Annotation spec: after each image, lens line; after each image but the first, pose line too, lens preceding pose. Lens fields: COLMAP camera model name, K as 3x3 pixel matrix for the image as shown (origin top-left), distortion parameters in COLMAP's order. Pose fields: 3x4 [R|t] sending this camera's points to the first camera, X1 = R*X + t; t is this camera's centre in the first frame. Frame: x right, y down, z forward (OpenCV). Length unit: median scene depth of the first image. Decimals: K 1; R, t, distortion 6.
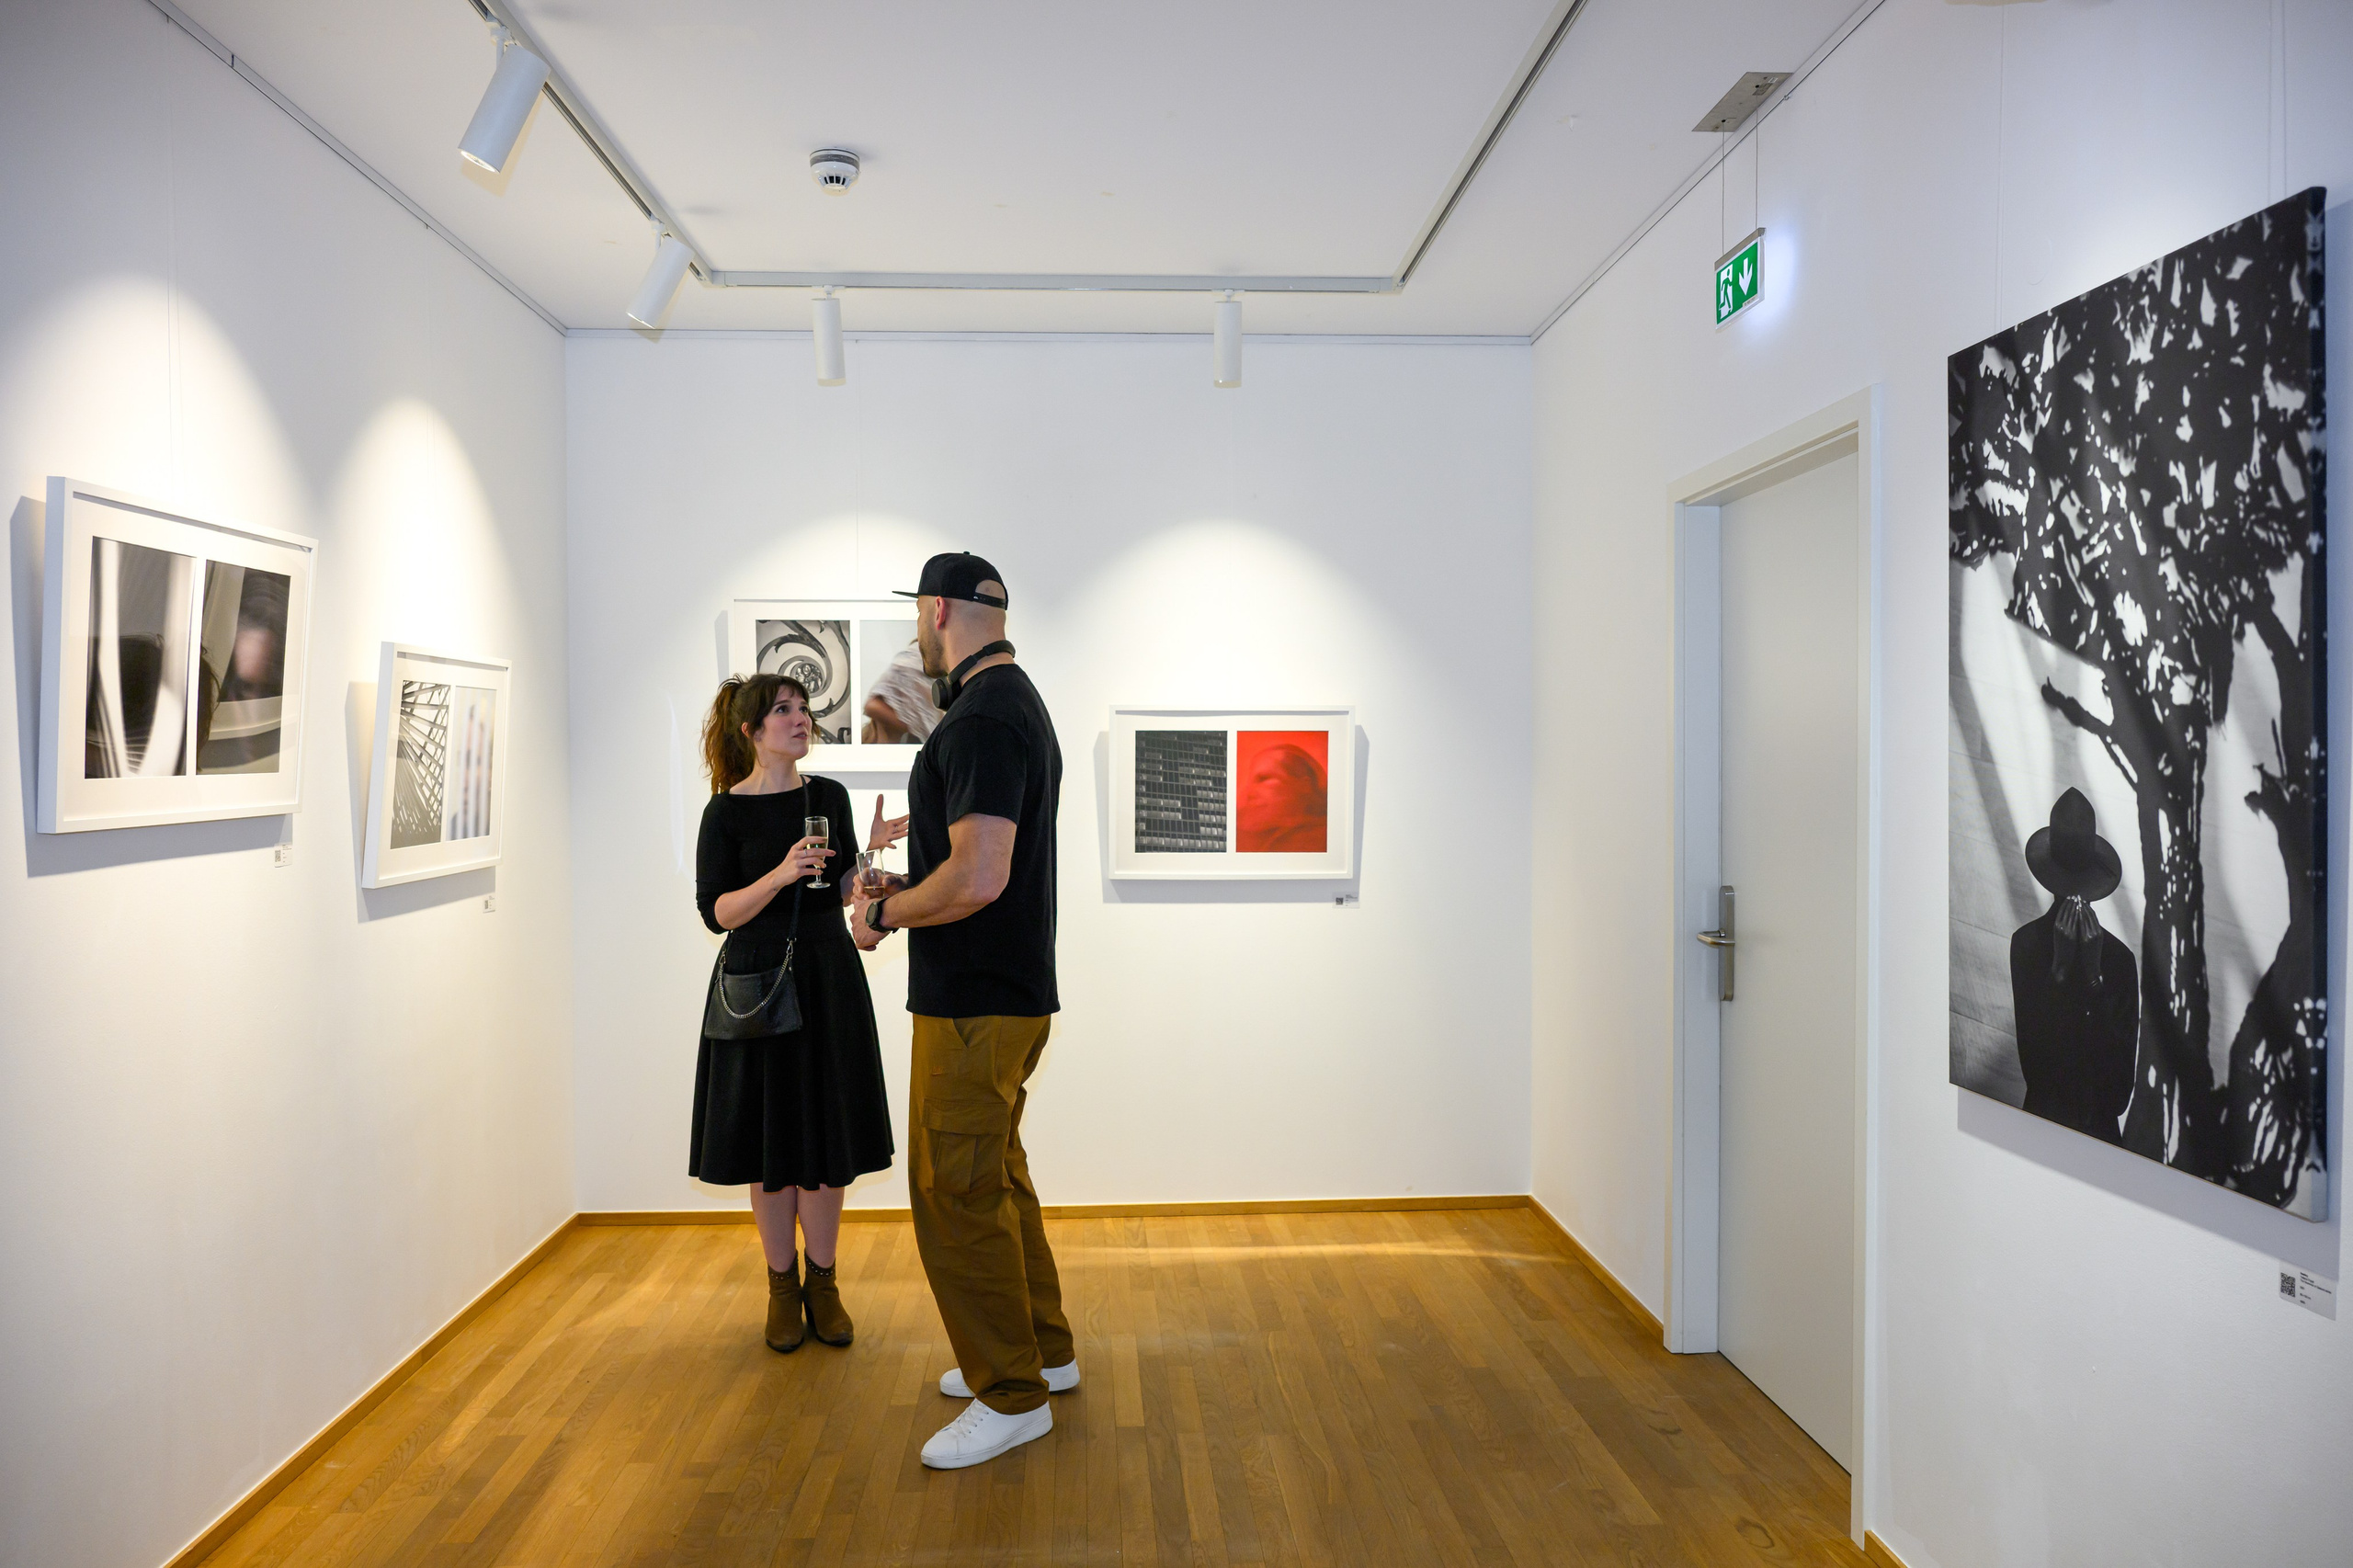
lens RADIAL K [[1598.8, 0, 1176.1], [0, 1598.8, 789.5], [0, 0, 1]] dist [-0.000698, -0.002591]
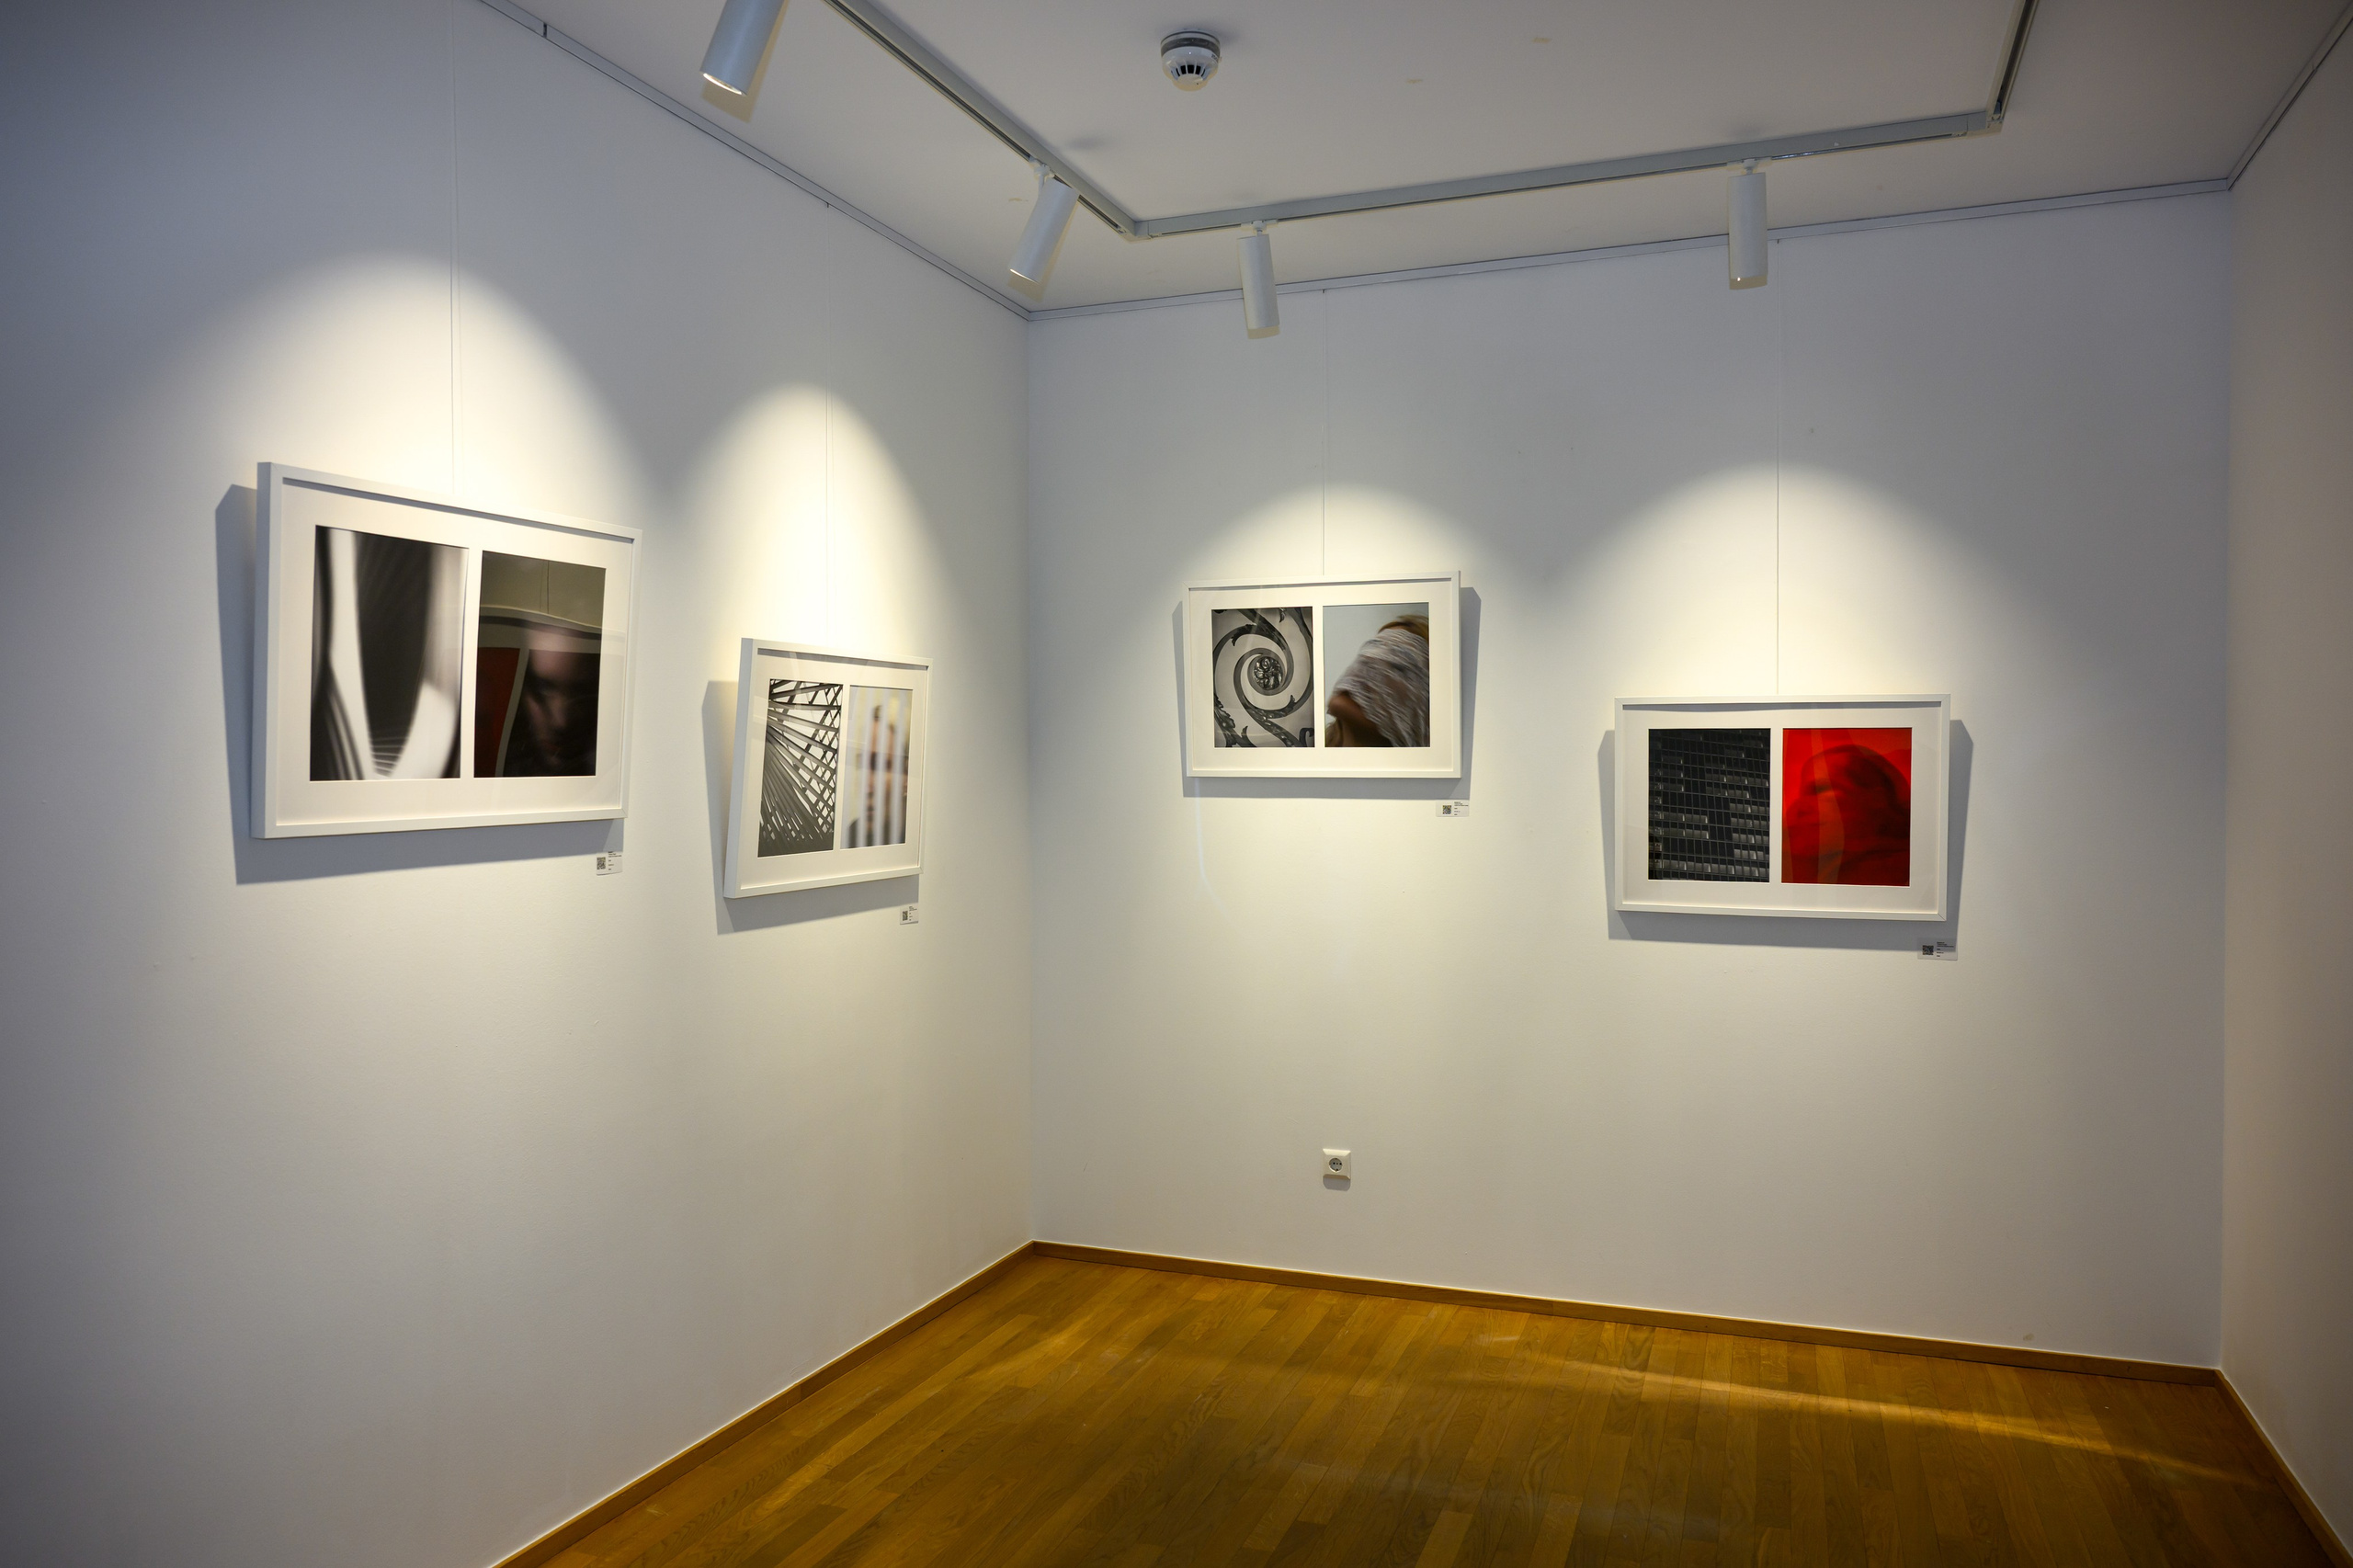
lens RADIAL K [[1598.8, 0, 1176.1], [0, 1598.8, 789.5], [0, 0, 1]] dist [-0.000698, -0.002591]
pose [[0.916789, 0.007773, -0.399296, 0.090508], [-0.009437, 0.999953, -0.002201, -0.002390], [0.399261, 0.005786, 0.916819, 0.179446]]
